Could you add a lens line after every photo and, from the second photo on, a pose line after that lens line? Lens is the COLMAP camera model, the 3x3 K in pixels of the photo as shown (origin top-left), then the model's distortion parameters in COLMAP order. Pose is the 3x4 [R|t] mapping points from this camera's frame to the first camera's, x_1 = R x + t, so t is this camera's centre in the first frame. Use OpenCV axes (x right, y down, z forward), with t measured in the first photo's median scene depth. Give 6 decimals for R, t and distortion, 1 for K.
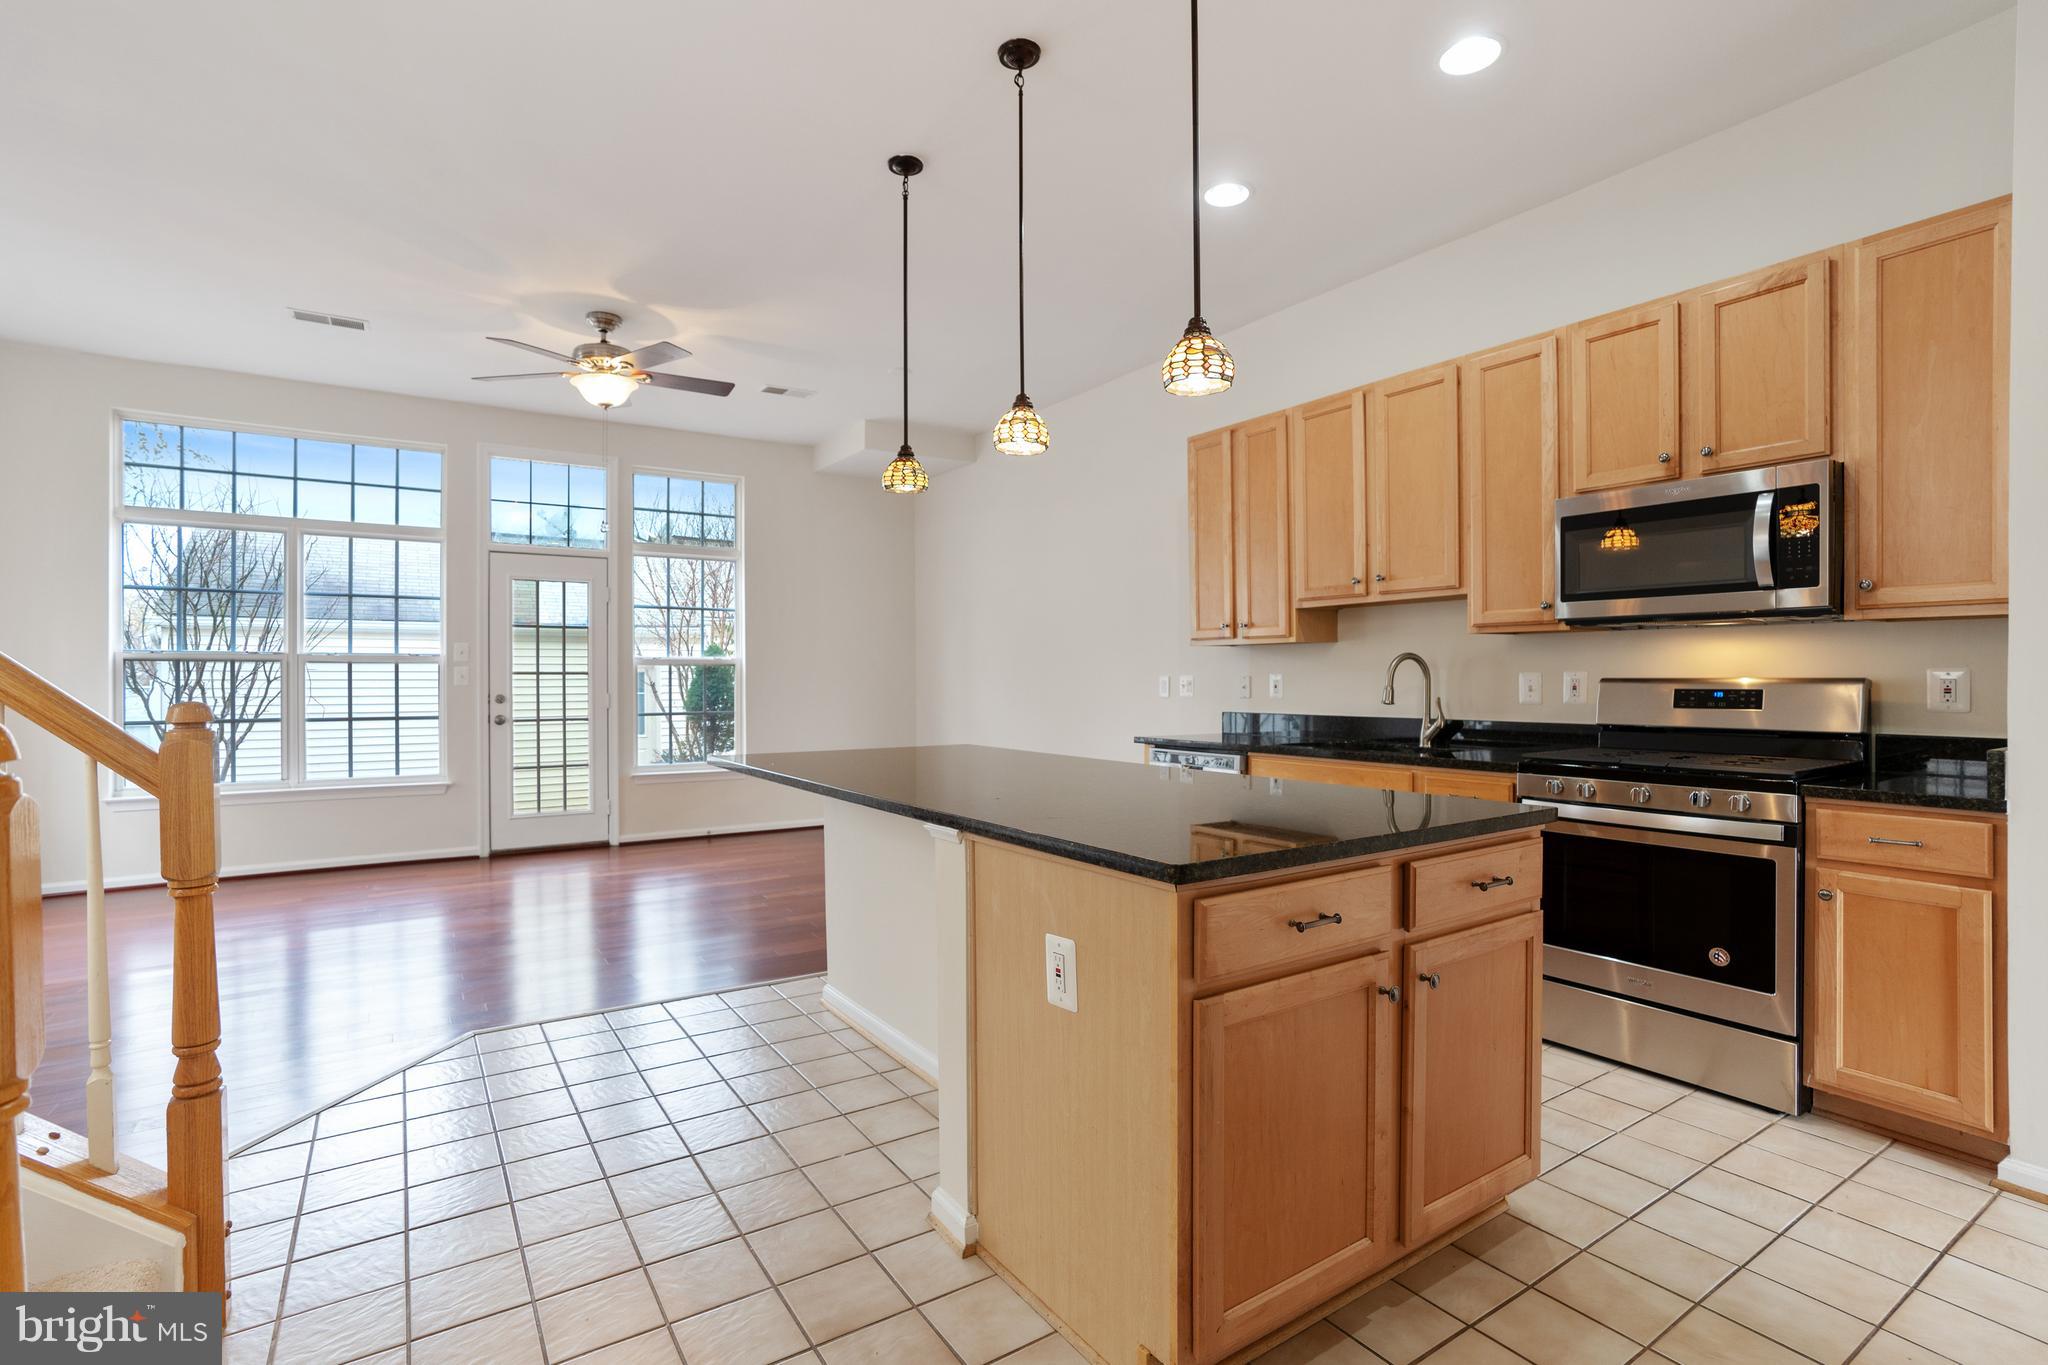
lens RADIAL K [[937.8, 0, 1020.7], [0, 937.8, 719.8], [0, 0, 1]] dist [-0.051117, 0.000164]
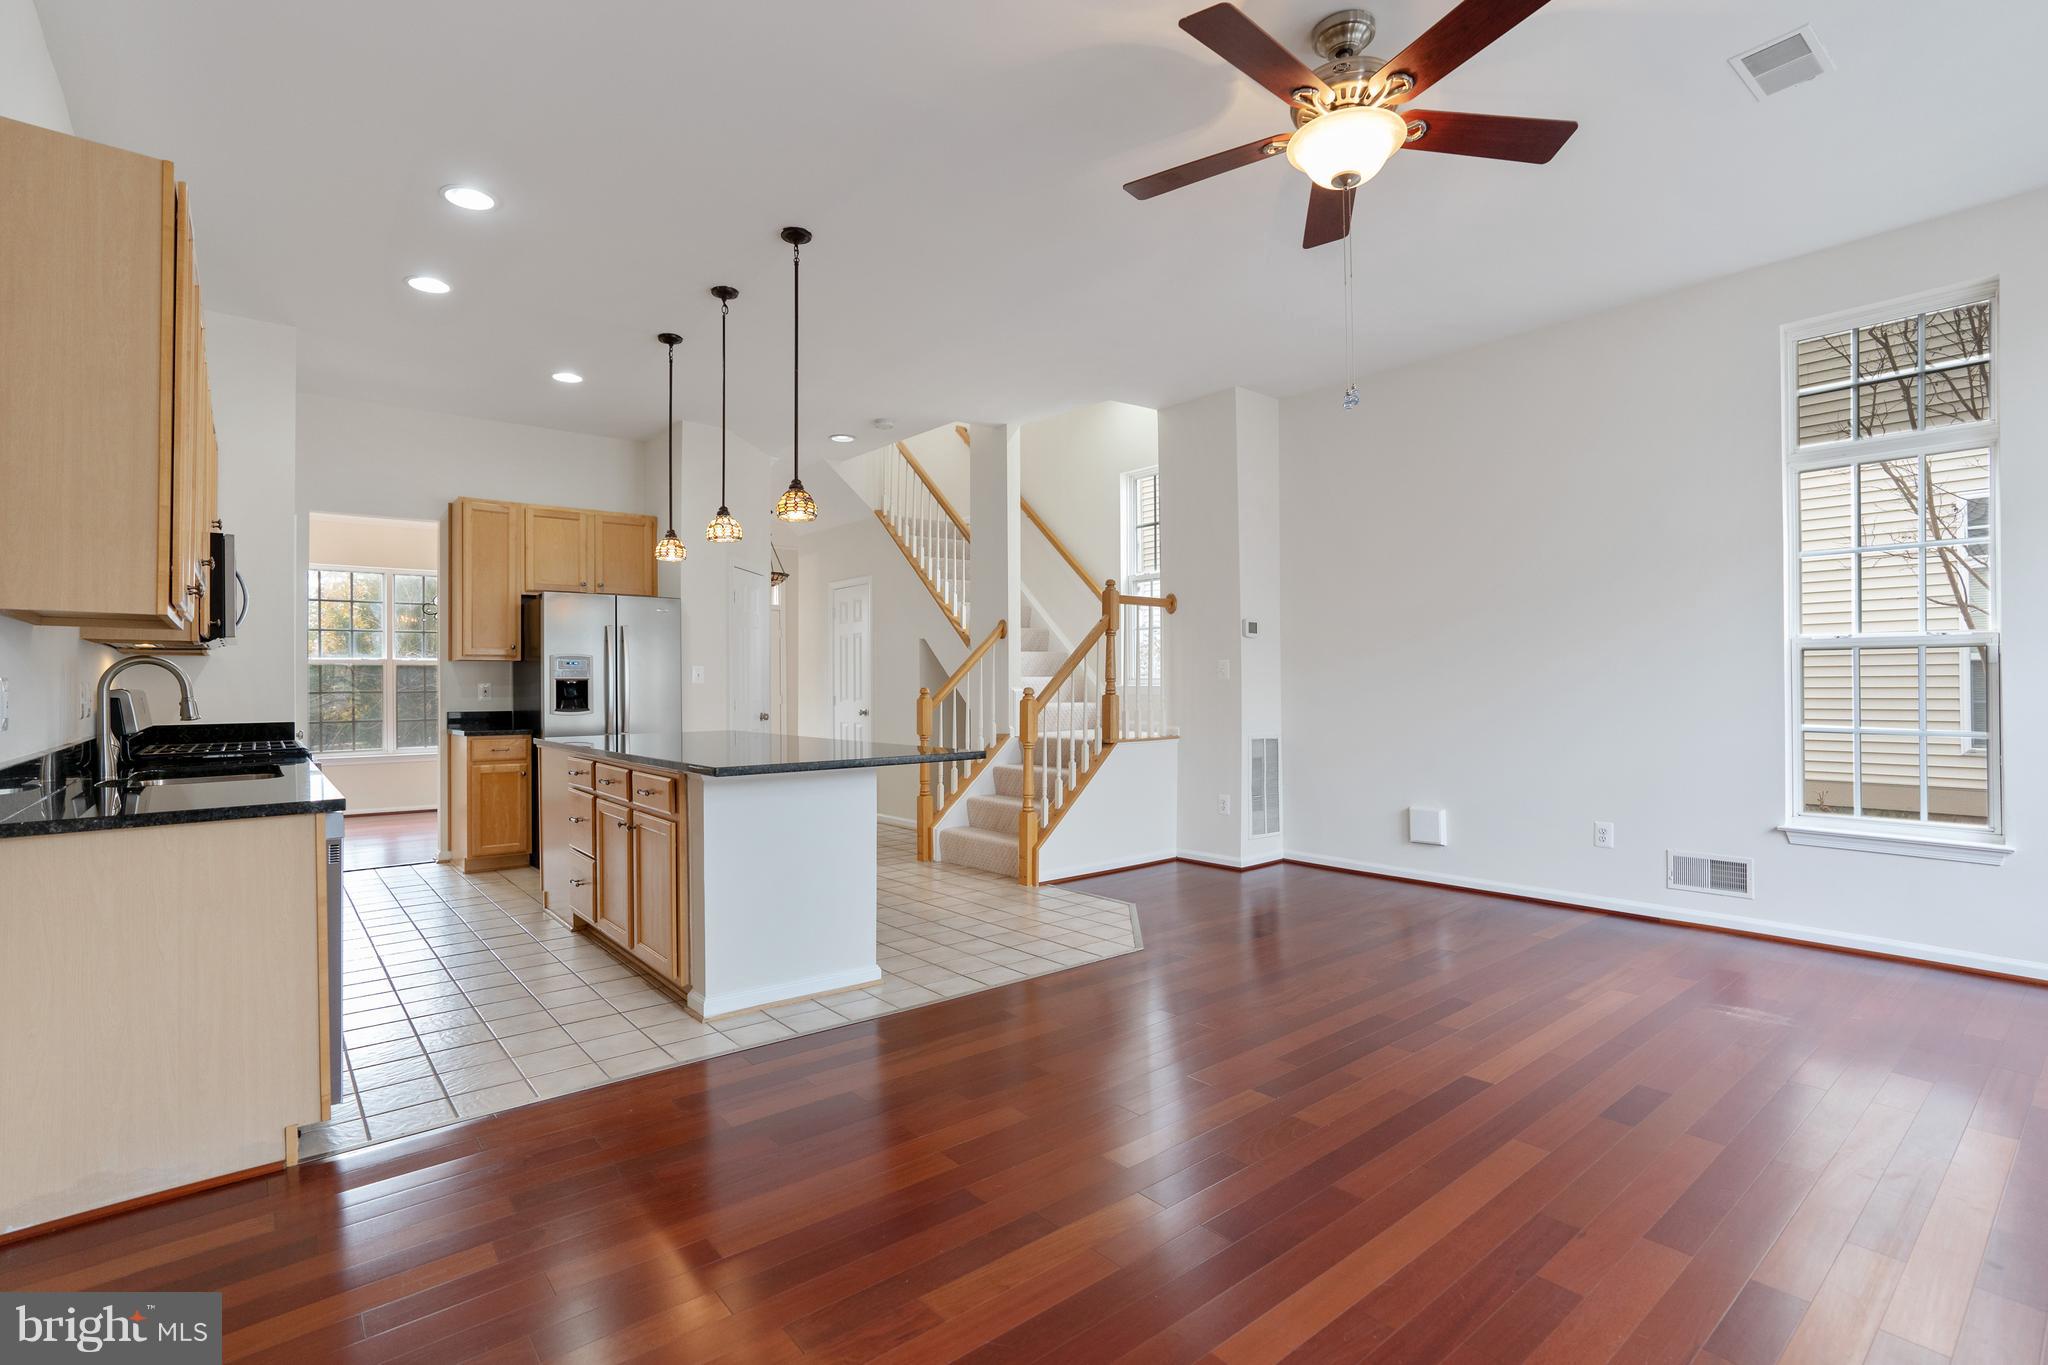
lens RADIAL K [[952.9, 0, 1001.9], [0, 952.9, 688.5], [0, 0, 1]] dist [-0.049572, 0.020818]
pose [[-0.996145, 0.013167, -0.086731, -0.137068], [0.008883, 0.998730, 0.049593, -0.046038], [0.087274, 0.048632, -0.994997, 1.109516]]
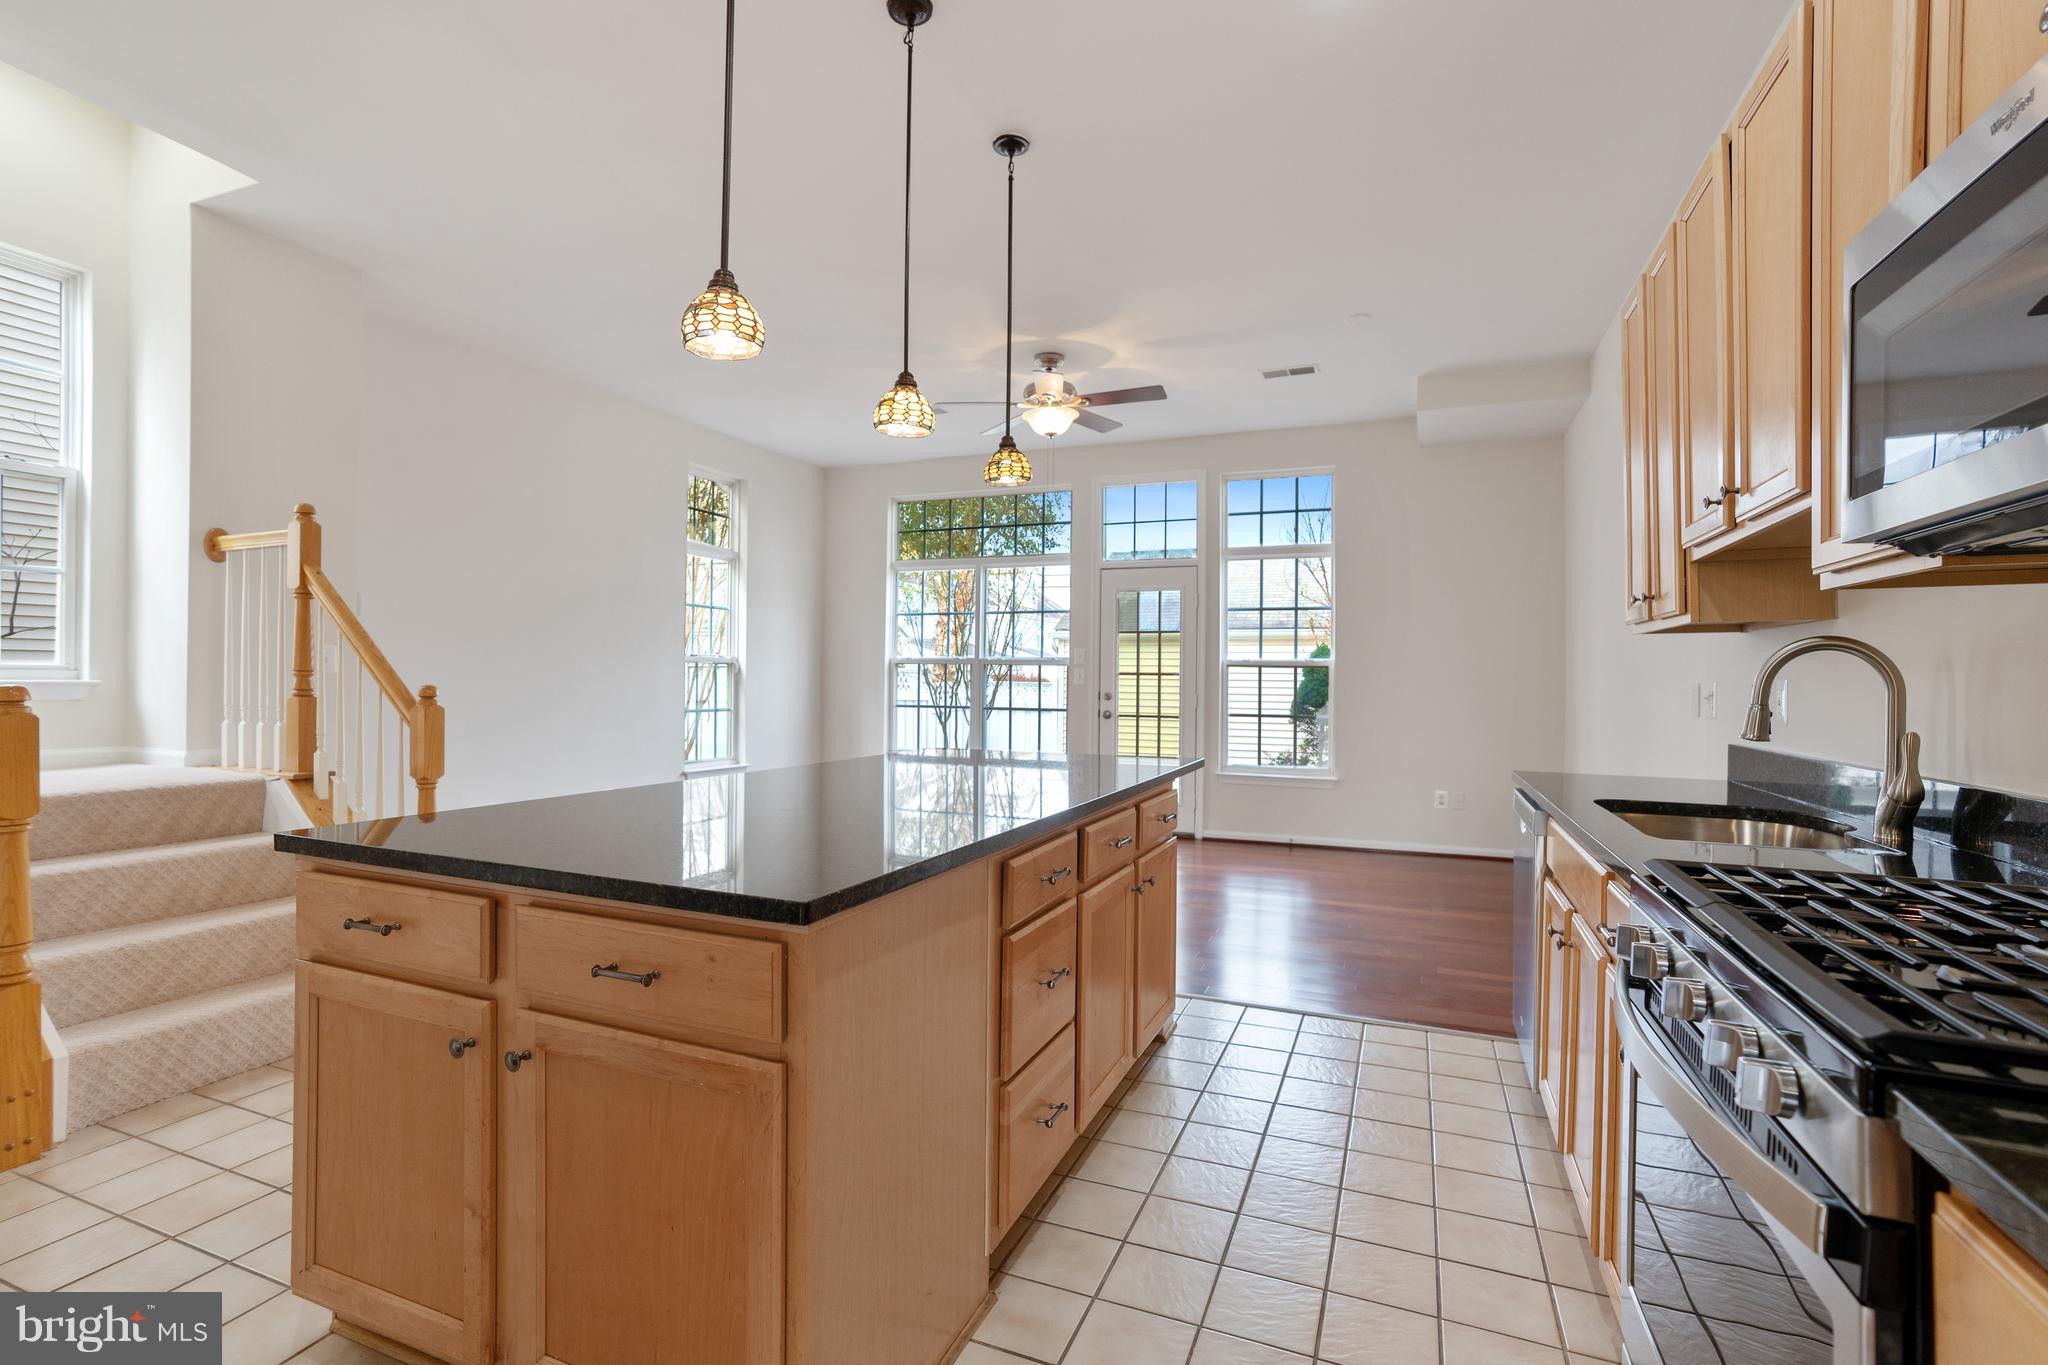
lens RADIAL K [[952.9, 0, 1001.9], [0, 952.9, 688.5], [0, 0, 1]] dist [-0.049572, 0.020818]
pose [[0.538585, 0.012585, -0.842477, 0.357037], [-0.044284, 0.998929, -0.013388, -0.009896], [0.841407, 0.044519, 0.538565, 0.244124]]
